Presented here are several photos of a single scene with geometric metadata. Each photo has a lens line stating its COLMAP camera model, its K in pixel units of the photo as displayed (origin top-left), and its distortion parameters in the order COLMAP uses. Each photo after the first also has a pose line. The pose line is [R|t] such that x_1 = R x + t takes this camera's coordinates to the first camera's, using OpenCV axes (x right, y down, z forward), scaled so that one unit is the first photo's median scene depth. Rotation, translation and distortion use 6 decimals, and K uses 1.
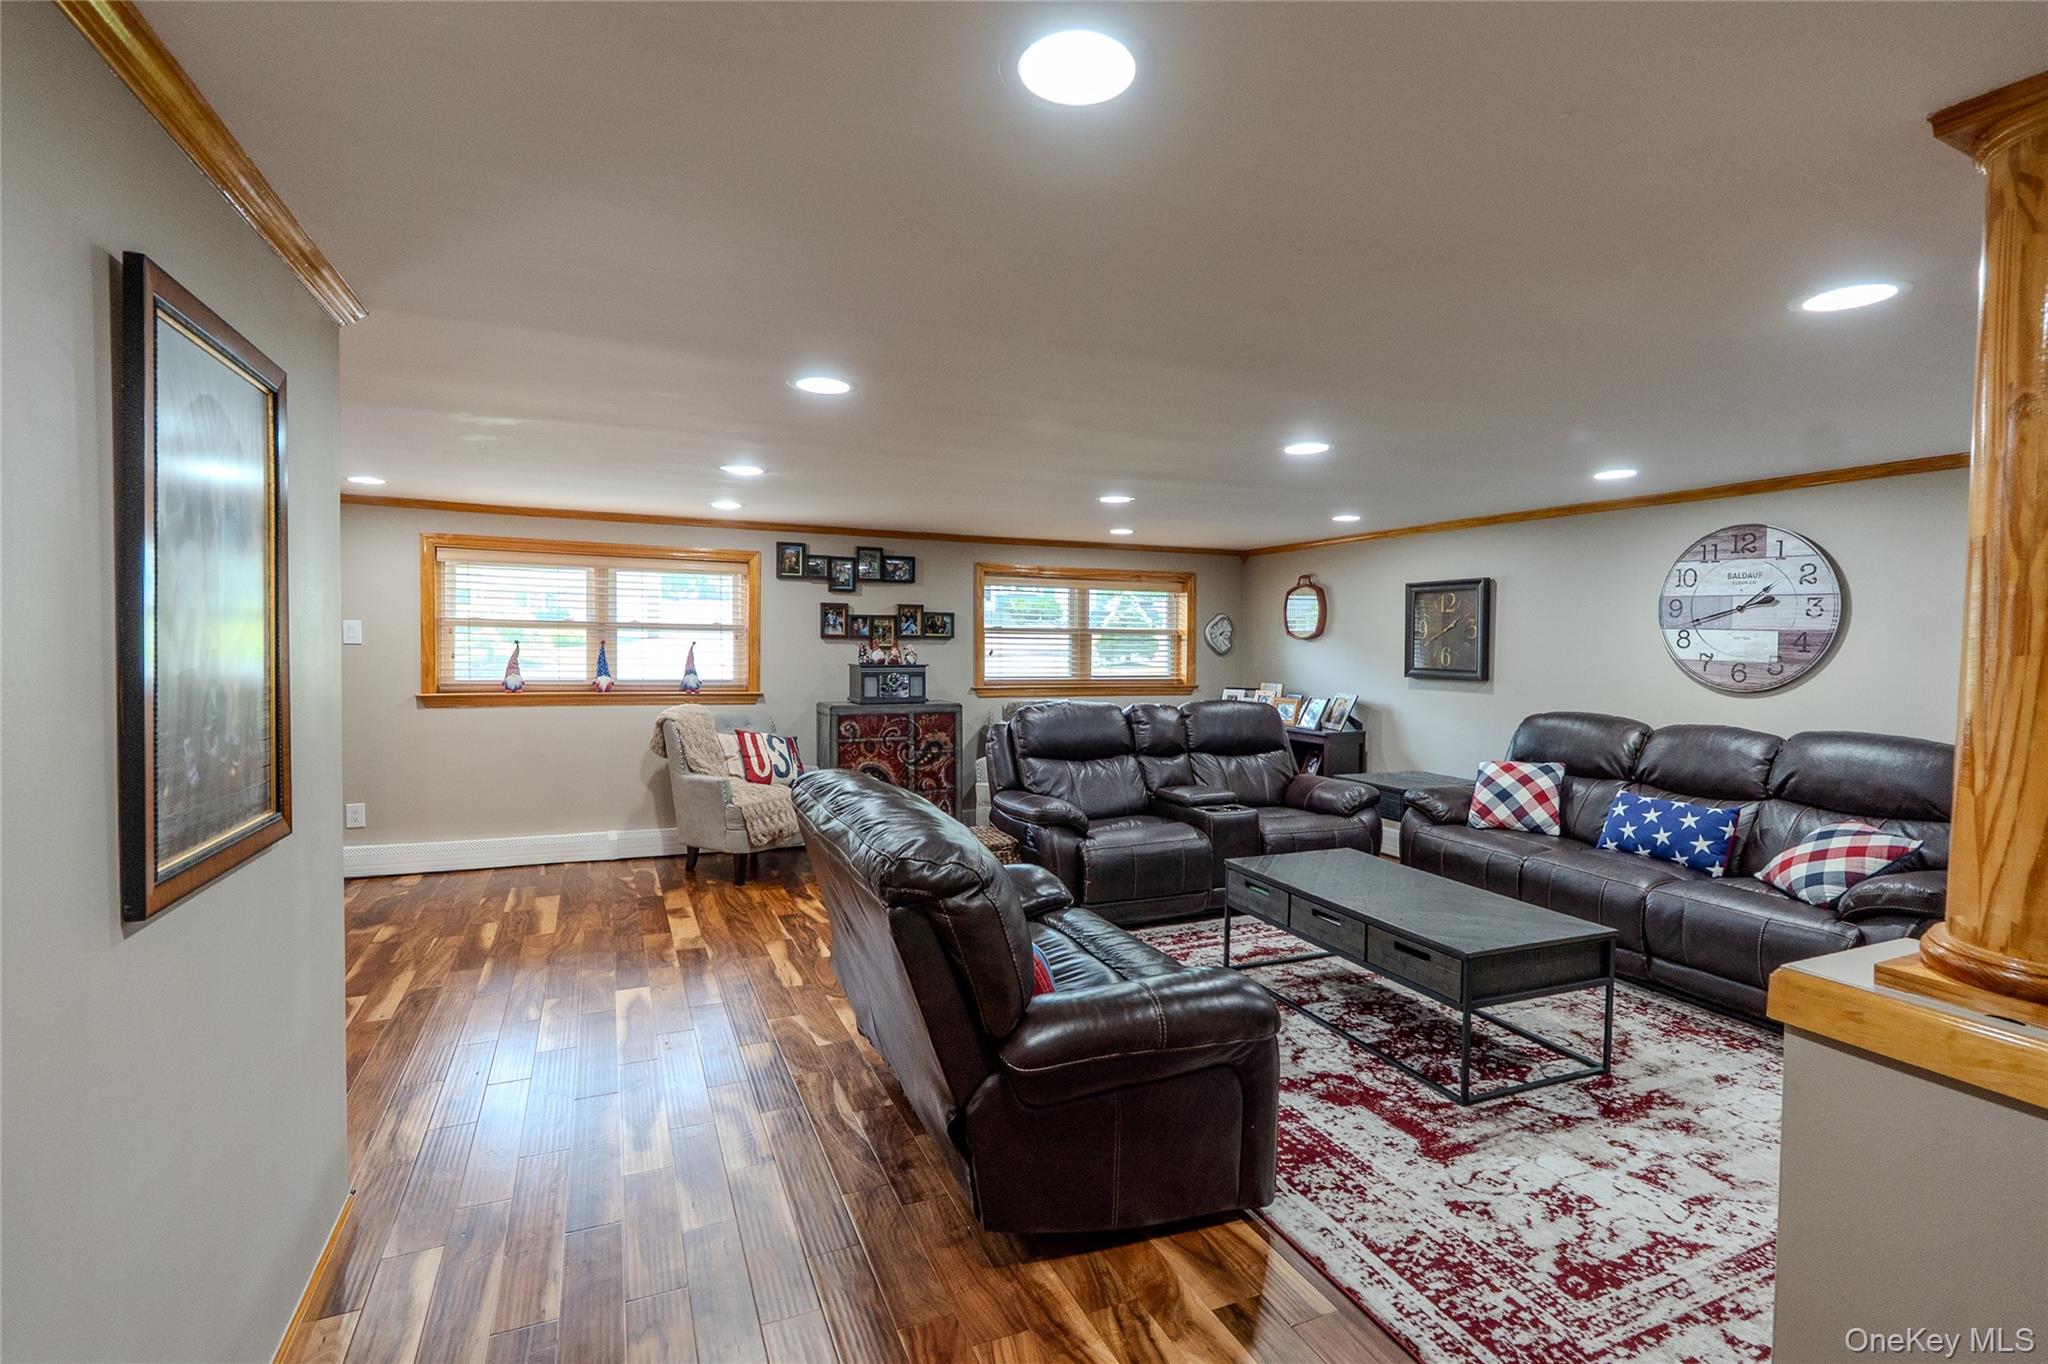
lens RADIAL K [[966.5, 0, 1022.5], [0, 966.5, 675.4], [0, 0, 1]] dist [0.000472, 0.000126]
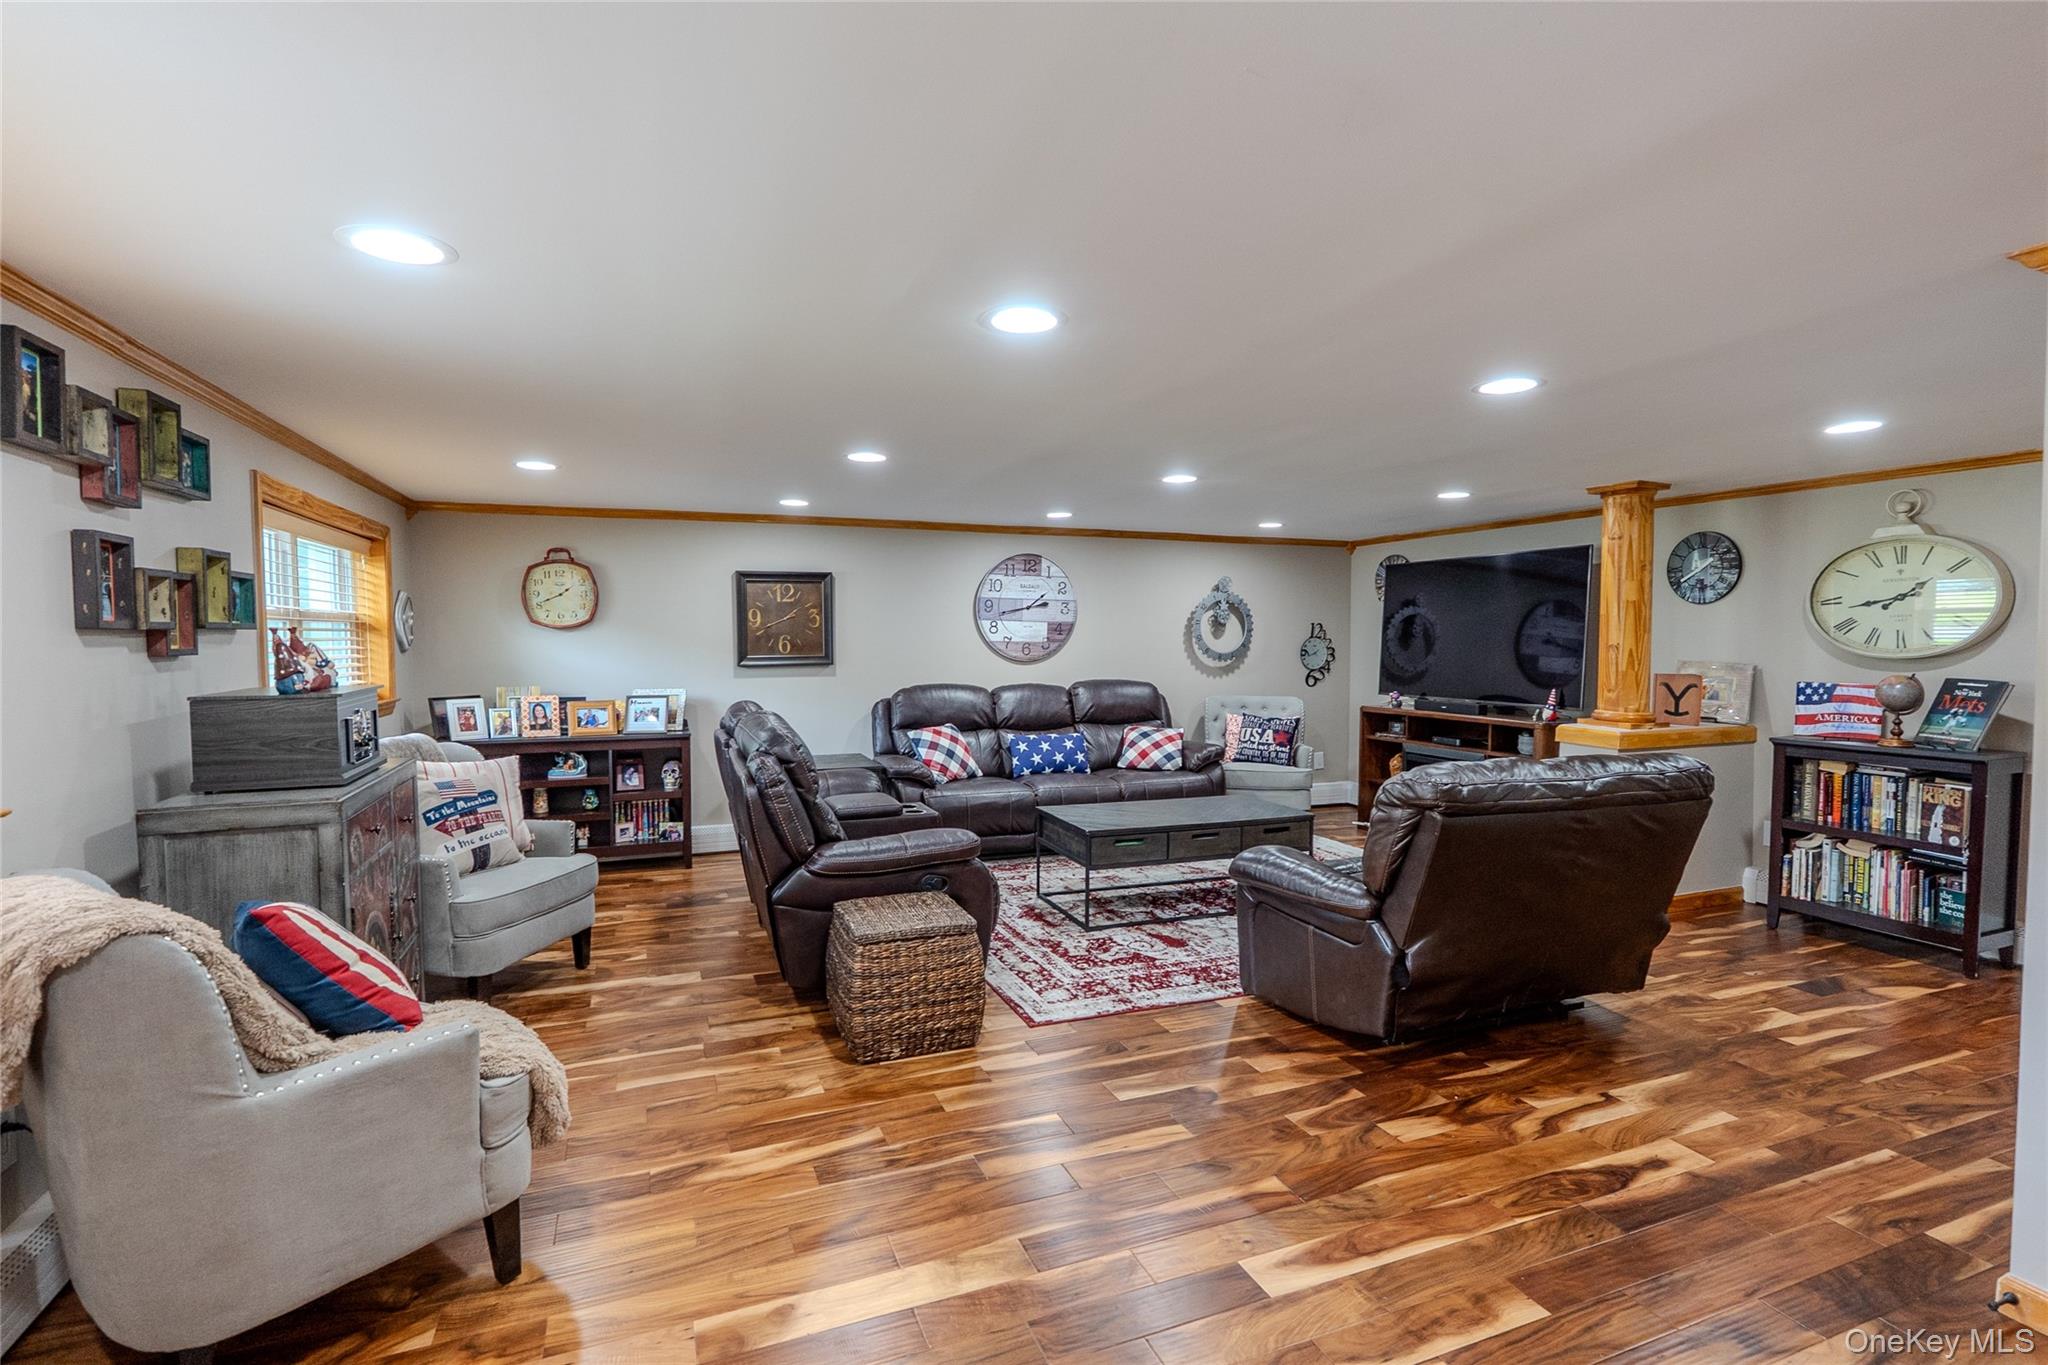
lens RADIAL K [[966.5, 0, 1022.1], [0, 966.5, 684.4], [0, 0, 1]] dist [0.000472, 0.000126]
pose [[0.024782, -0.058632, 0.997972, -0.816028], [0.037987, 0.997613, 0.057668, -0.036112], [-0.998971, 0.036480, 0.026950, 0.975525]]
